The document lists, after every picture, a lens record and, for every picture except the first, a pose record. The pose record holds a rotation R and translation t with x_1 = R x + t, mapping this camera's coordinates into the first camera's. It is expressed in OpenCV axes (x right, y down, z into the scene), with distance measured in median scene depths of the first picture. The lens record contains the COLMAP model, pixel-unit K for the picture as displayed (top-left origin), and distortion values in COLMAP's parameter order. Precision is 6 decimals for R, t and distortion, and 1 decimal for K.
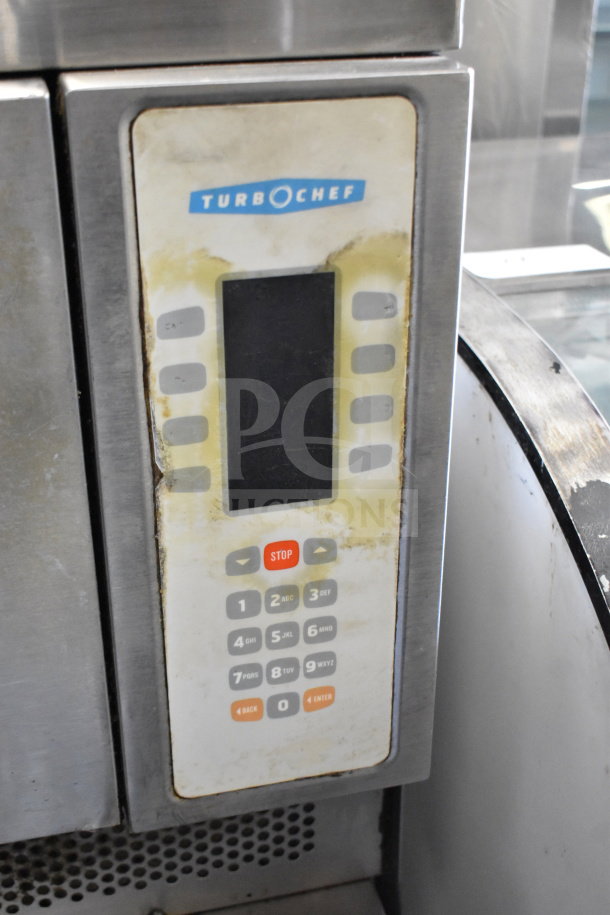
lens RADIAL K [[1257.2, 0, 303.6], [0, 1257.2, 460.5], [0, 0, 1]] dist [0.040865, 0.000000]
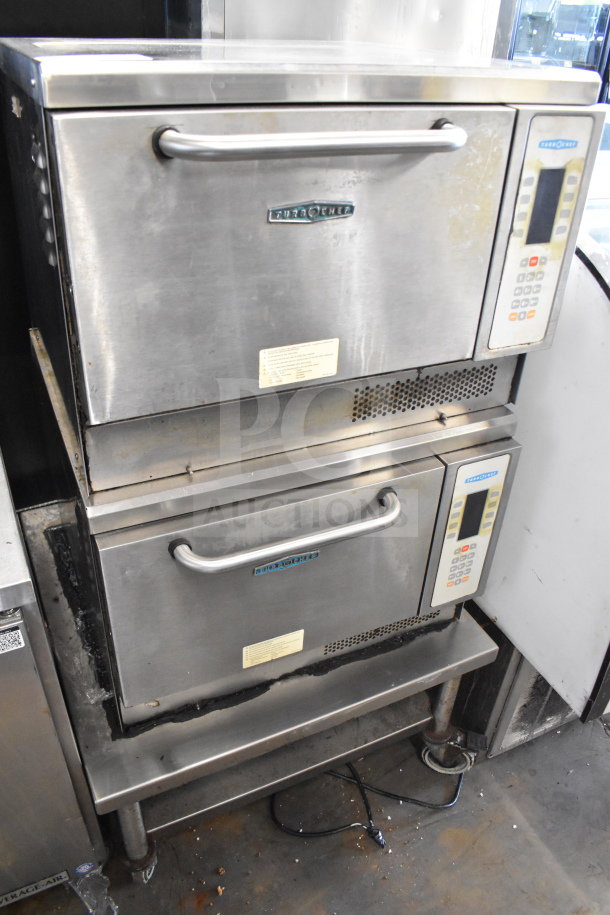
lens RADIAL K [[684.7, 0, 300.6], [0, 684.7, 456.5], [0, 0, 1]] dist [-0.080725, -0.001588]
pose [[0.985194, -0.060457, 0.160429, -0.947102], [0.046614, 0.994968, 0.088689, 0.404456], [-0.164984, -0.079898, 0.983055, -0.685875]]
